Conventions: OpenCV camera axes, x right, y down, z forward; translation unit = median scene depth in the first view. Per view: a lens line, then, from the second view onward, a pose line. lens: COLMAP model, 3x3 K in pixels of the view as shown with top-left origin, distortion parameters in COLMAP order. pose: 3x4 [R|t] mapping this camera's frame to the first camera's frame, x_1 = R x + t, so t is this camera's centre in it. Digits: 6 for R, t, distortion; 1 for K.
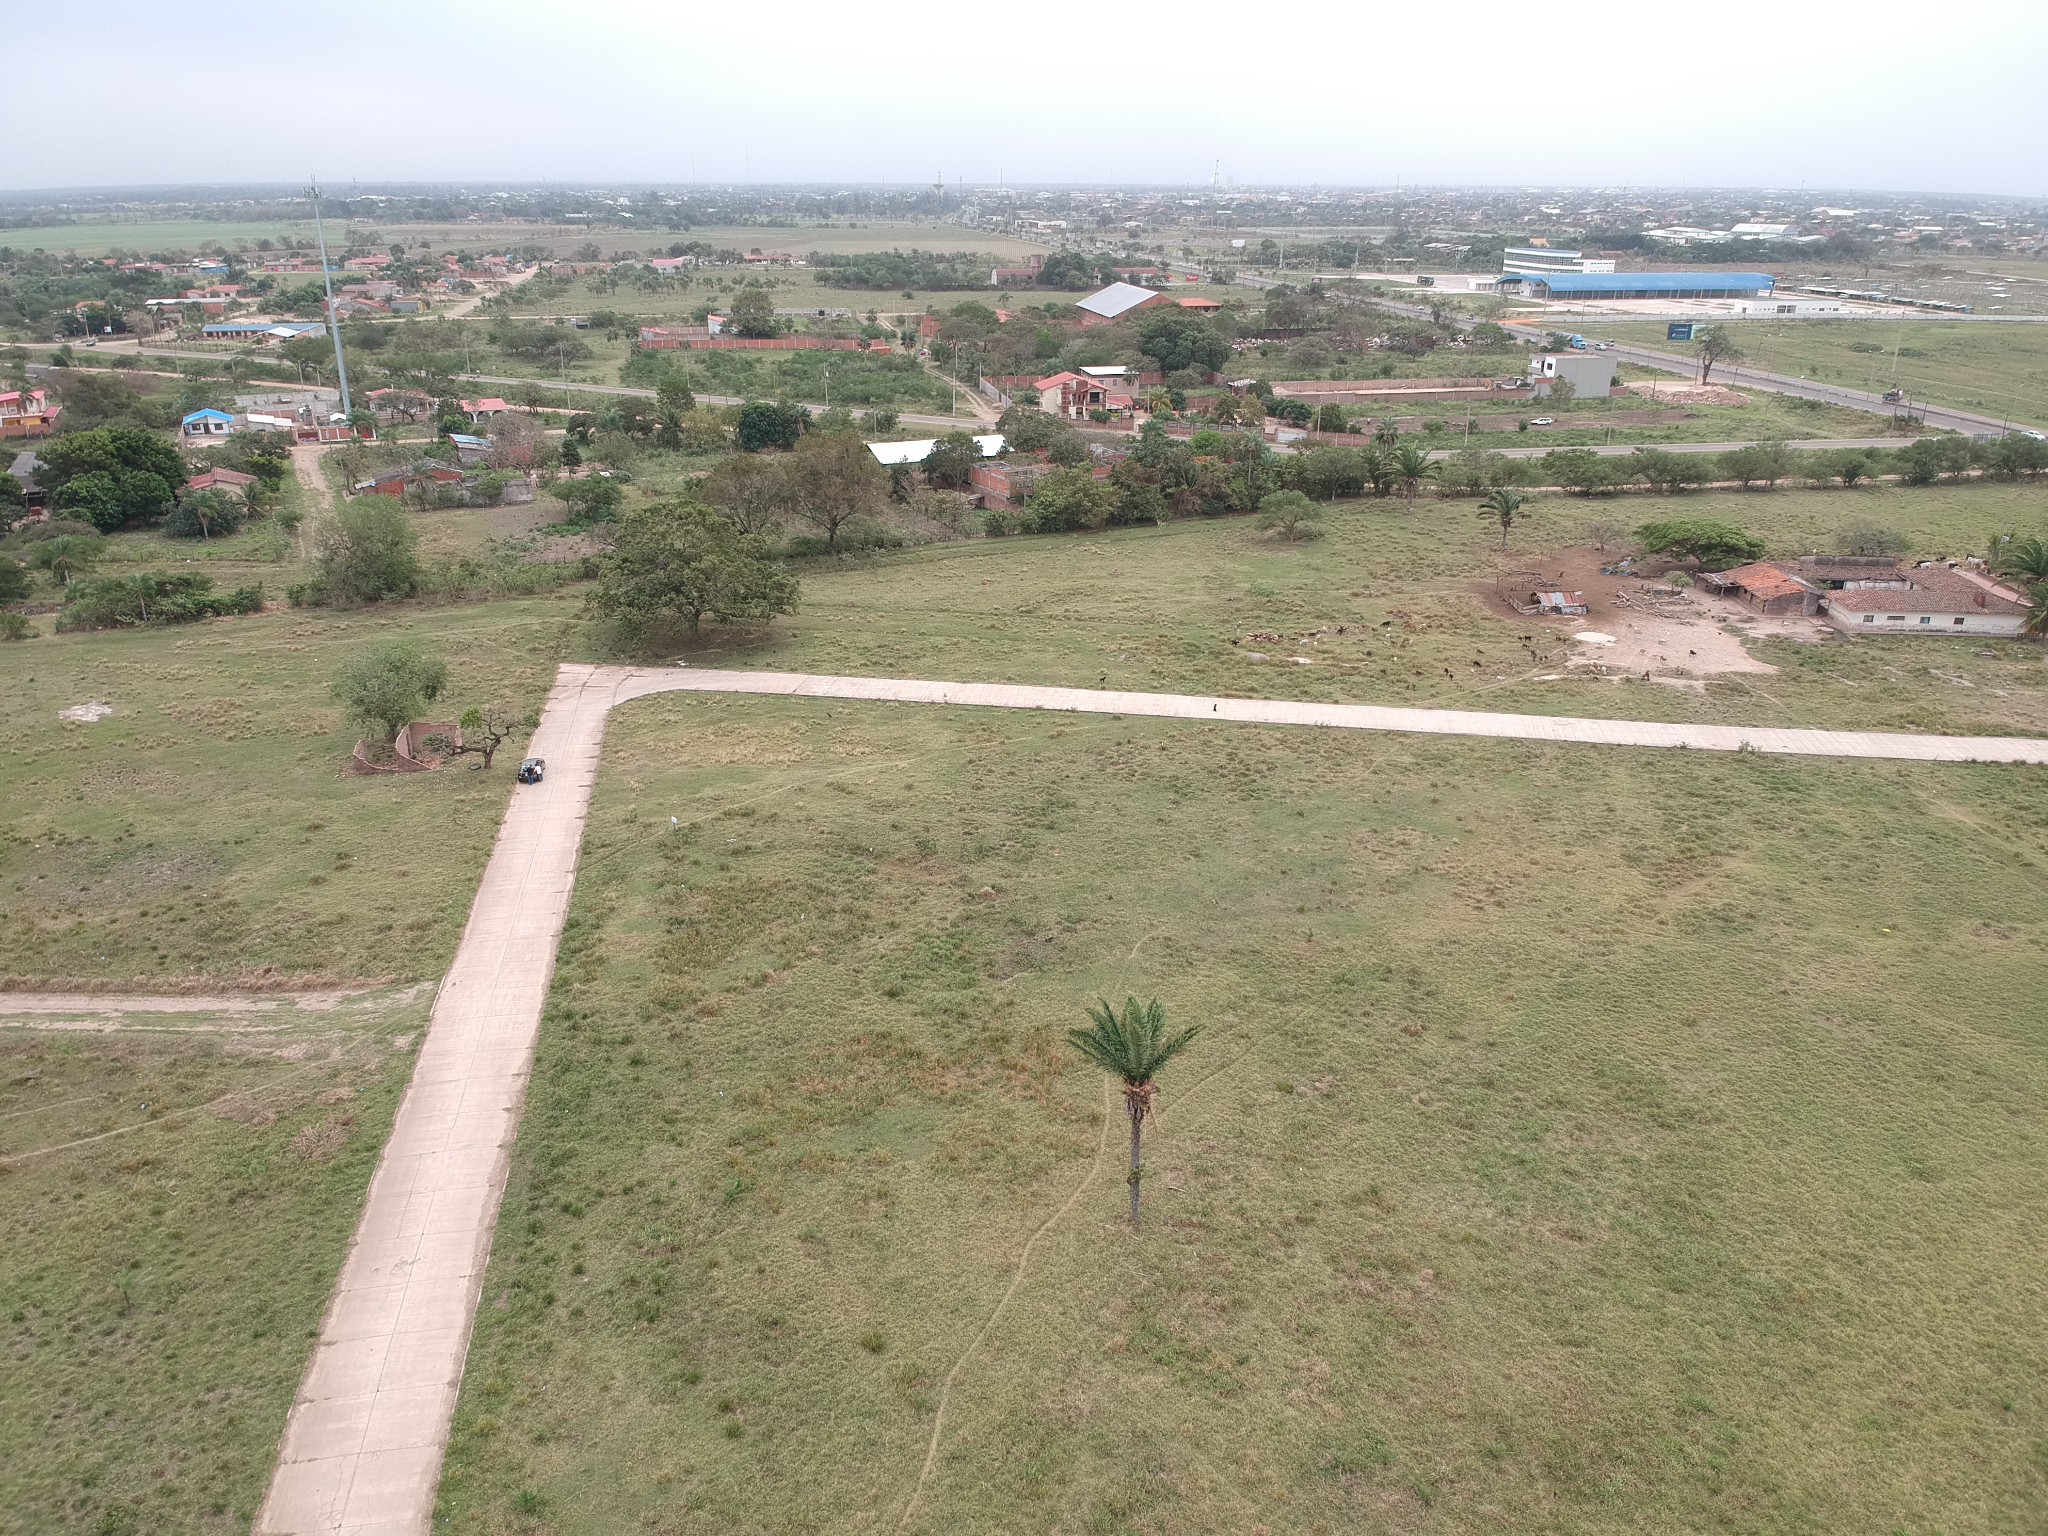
lens RADIAL K [[1497.8, 0, 1022.7], [0, 1497.8, 784.4], [0, 0, 1]] dist [0.086390, -0.162971]
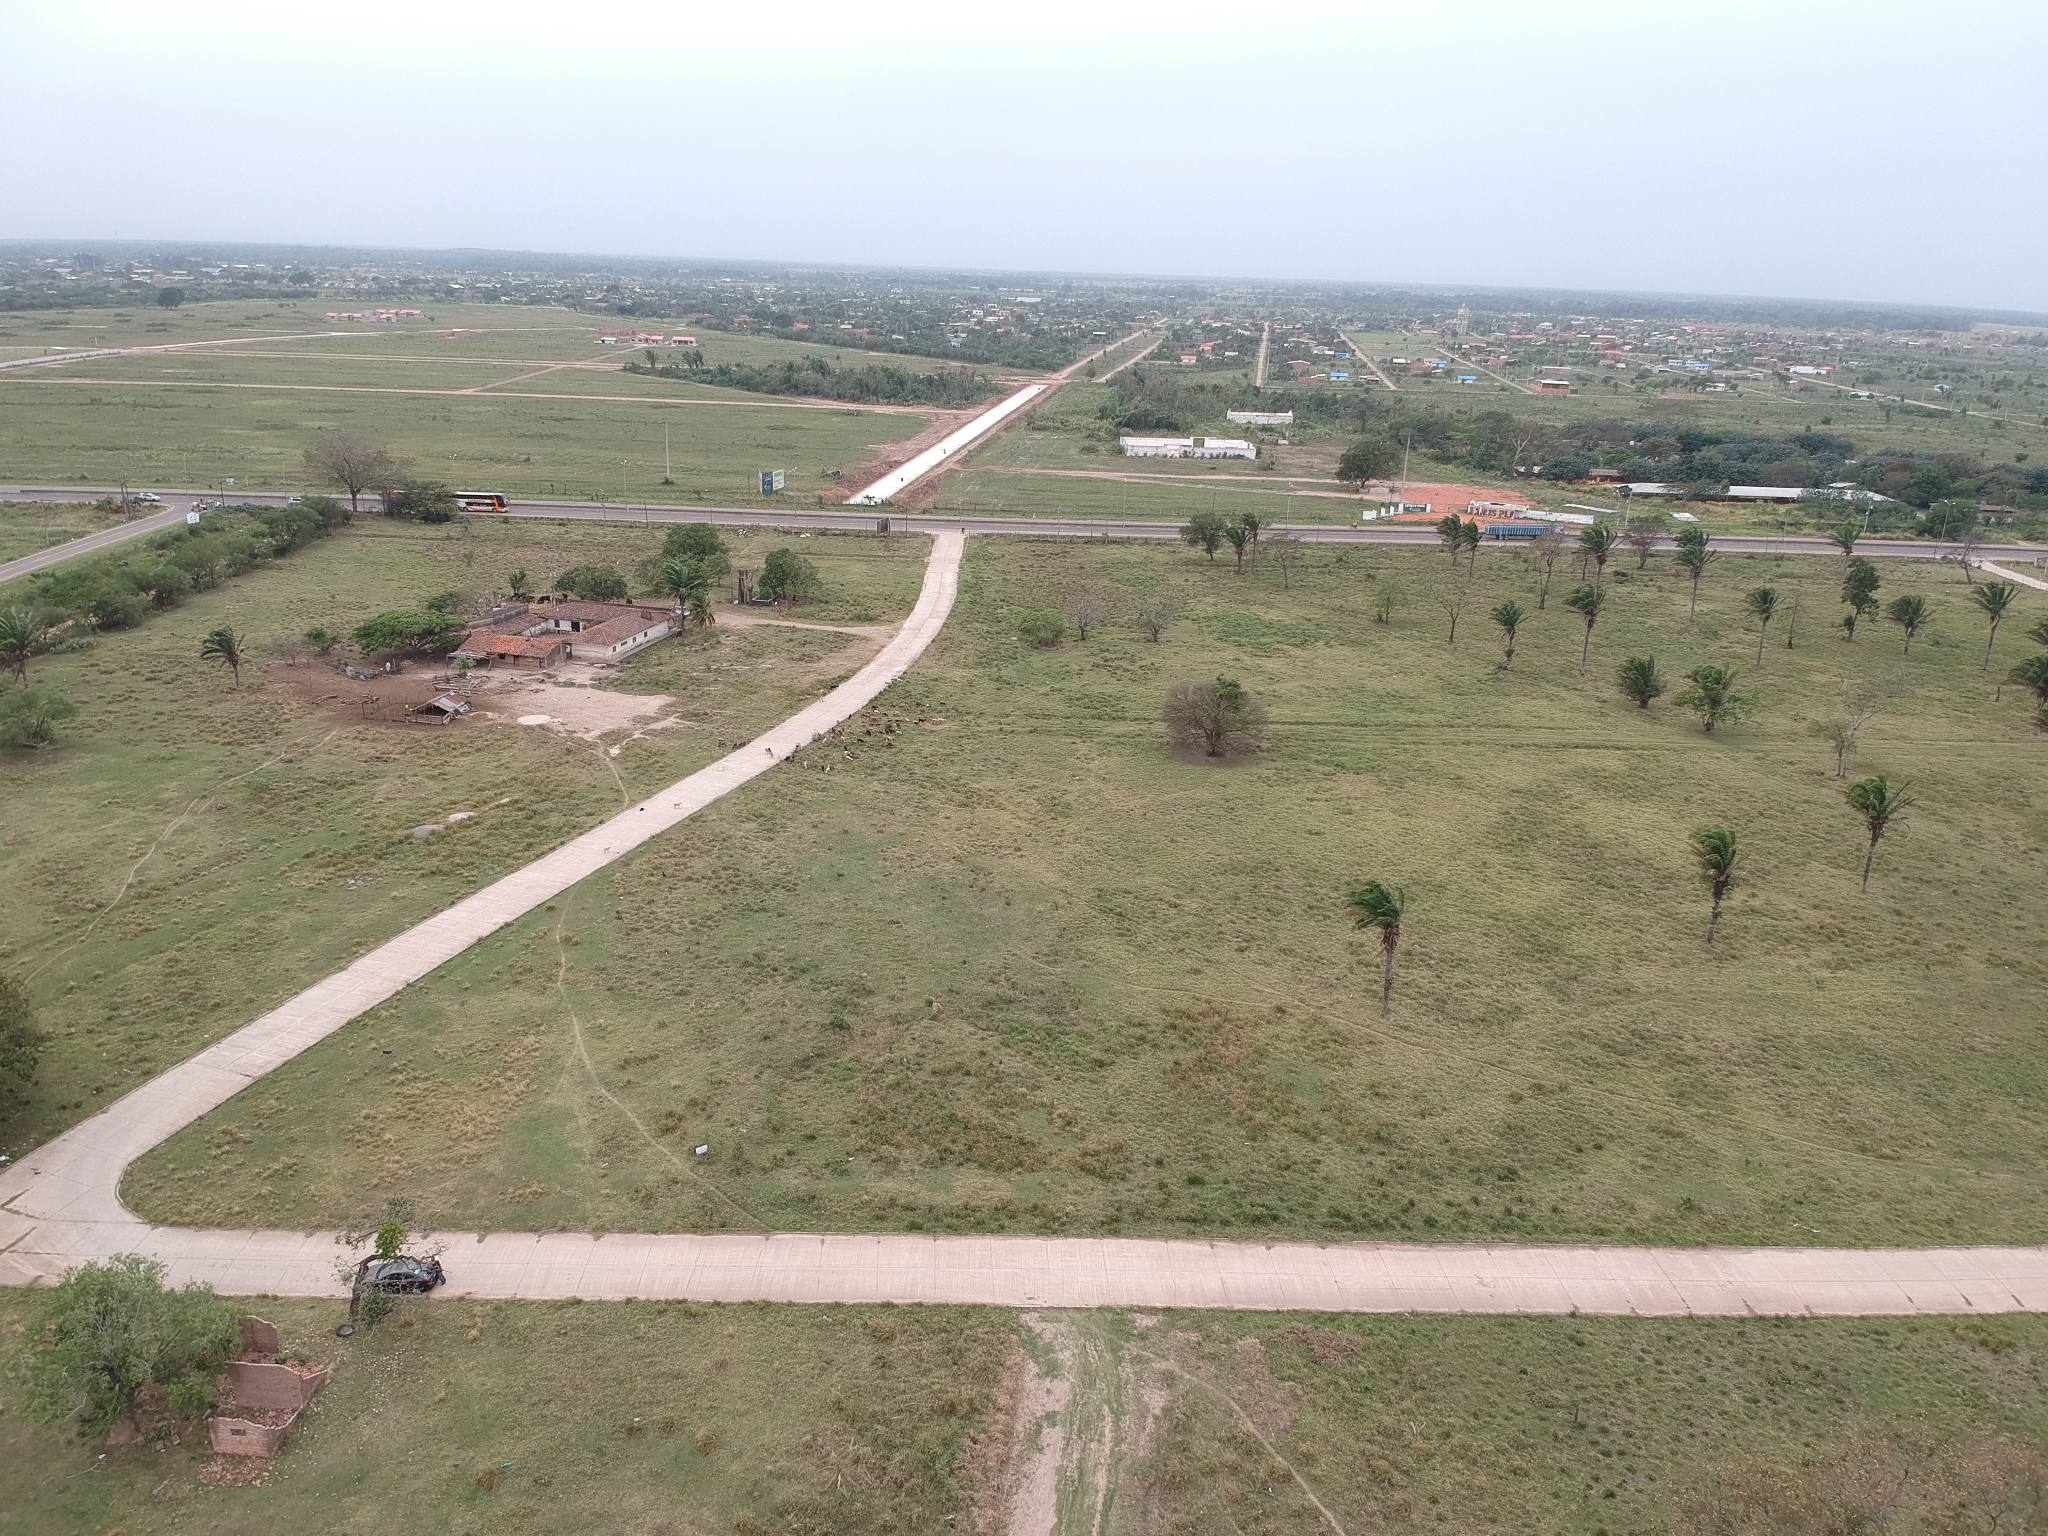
lens RADIAL K [[1497.8, 0, 1022.7], [0, 1497.8, 784.4], [0, 0, 1]] dist [0.086390, -0.162971]
pose [[0.147888, -0.318971, 0.936155, -0.412814], [0.333336, 0.907255, 0.256466, -0.141294], [-0.931137, 0.274126, 0.240497, 0.252833]]
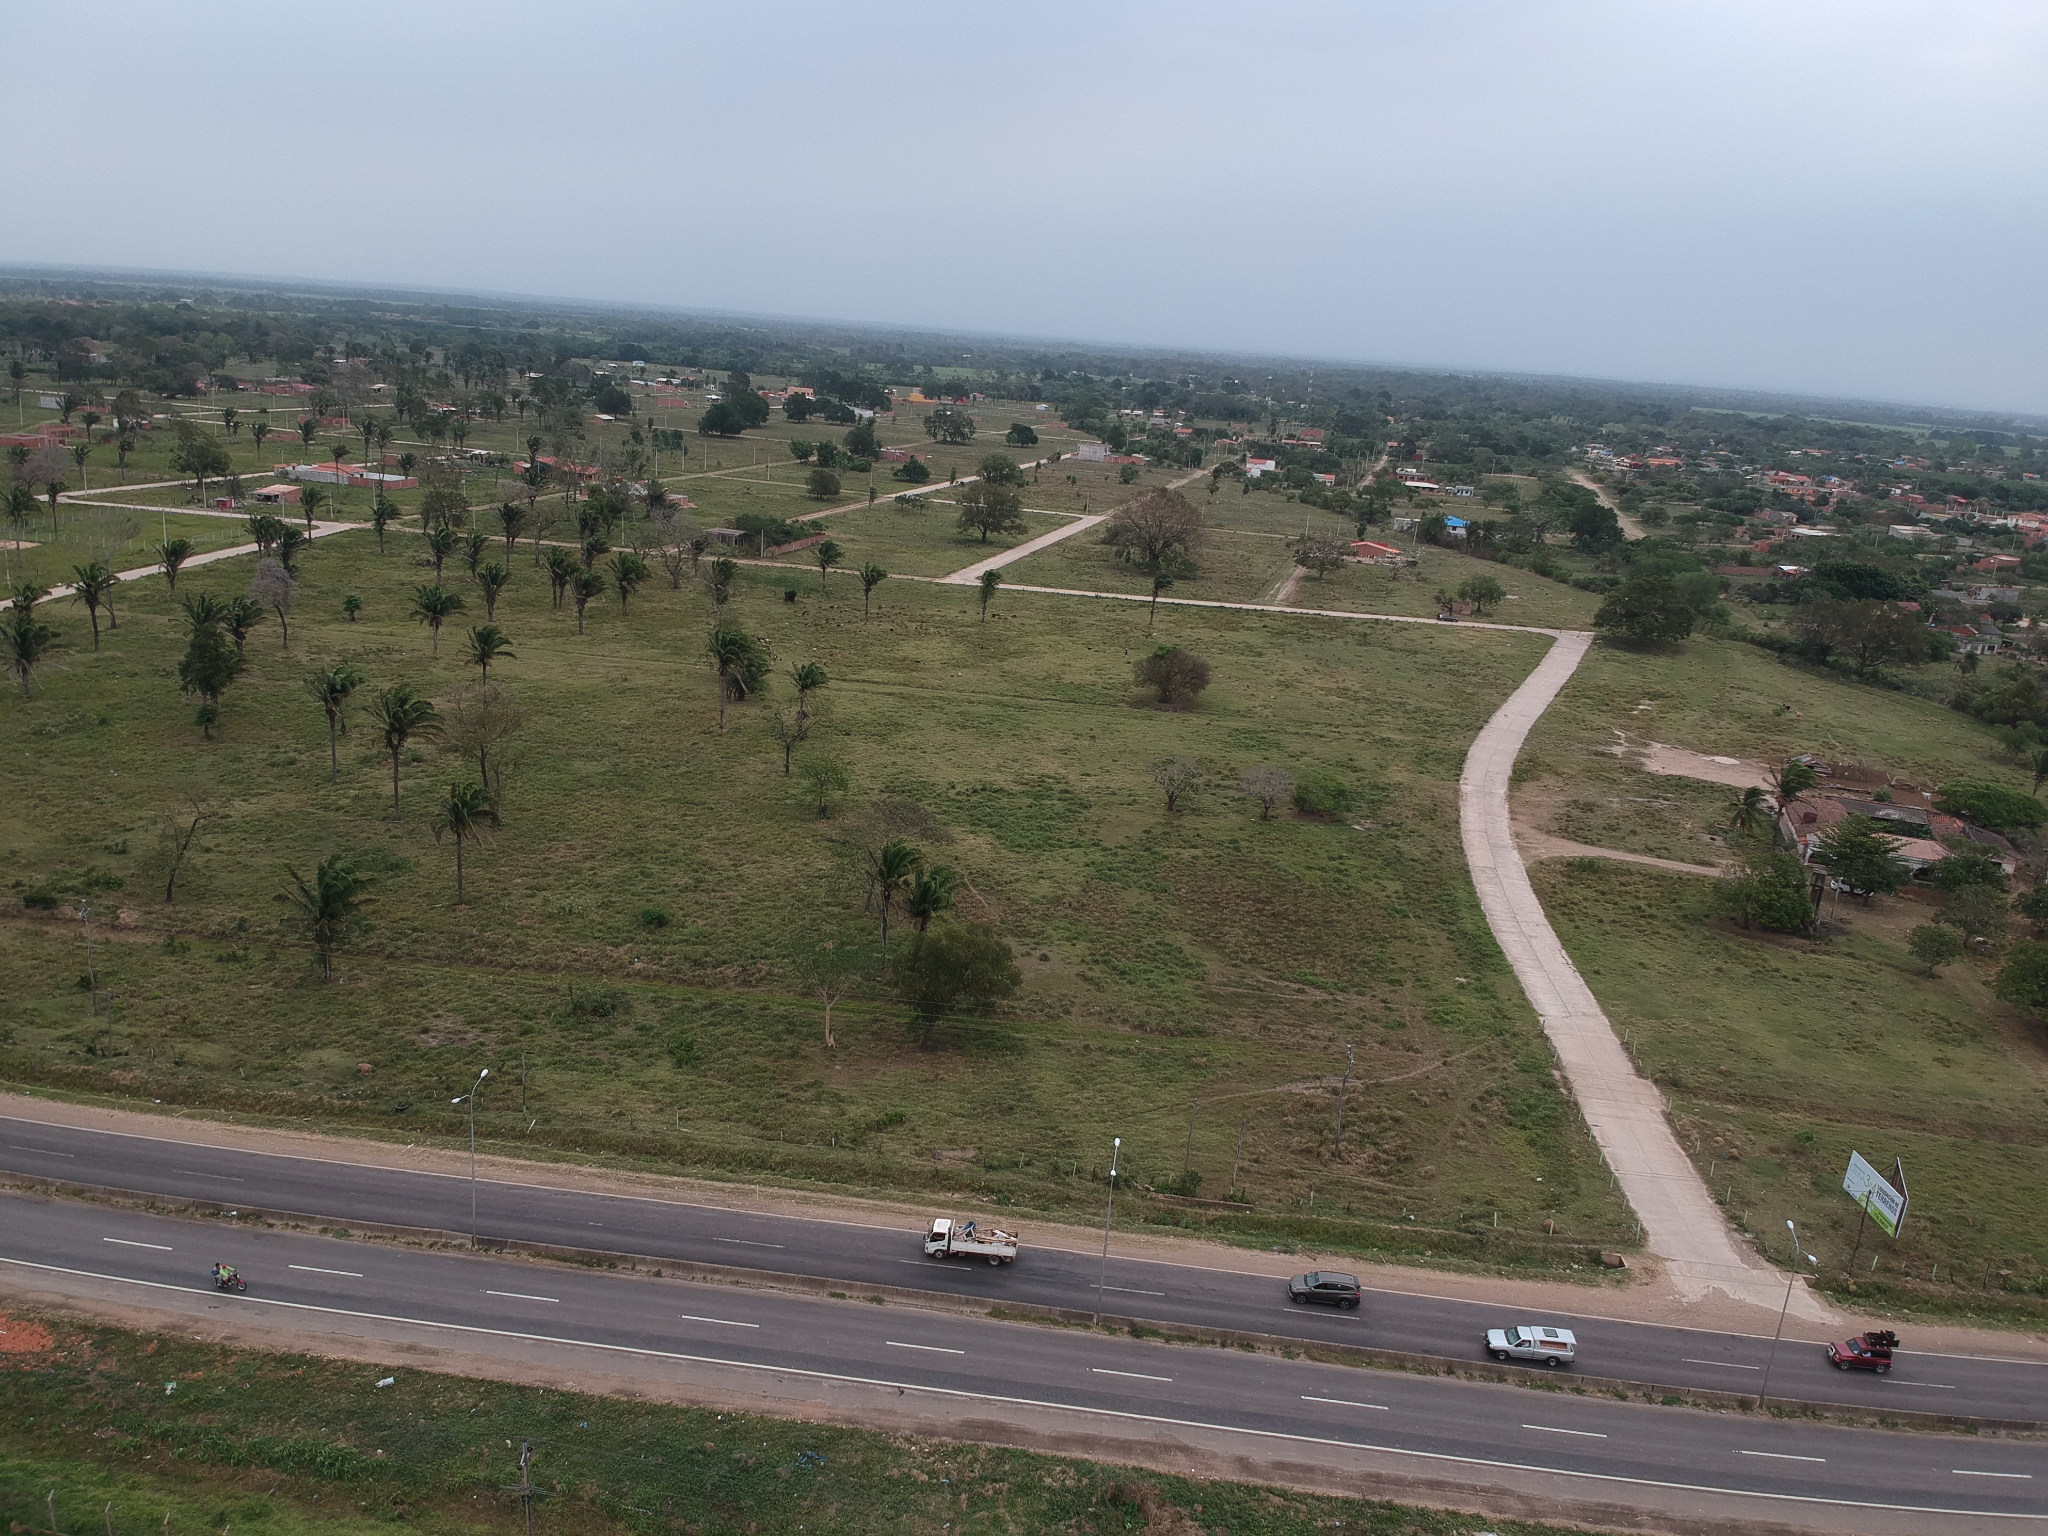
lens RADIAL K [[1489.3, 0, 1019.0], [0, 1489.3, 816.9], [0, 0, 1]] dist [0.093351, -0.179544]
pose [[-0.276448, 0.267357, -0.923091, 1.169824], [-0.418389, 0.831238, 0.366053, -0.184037], [0.865175, 0.487406, -0.117934, 0.397122]]
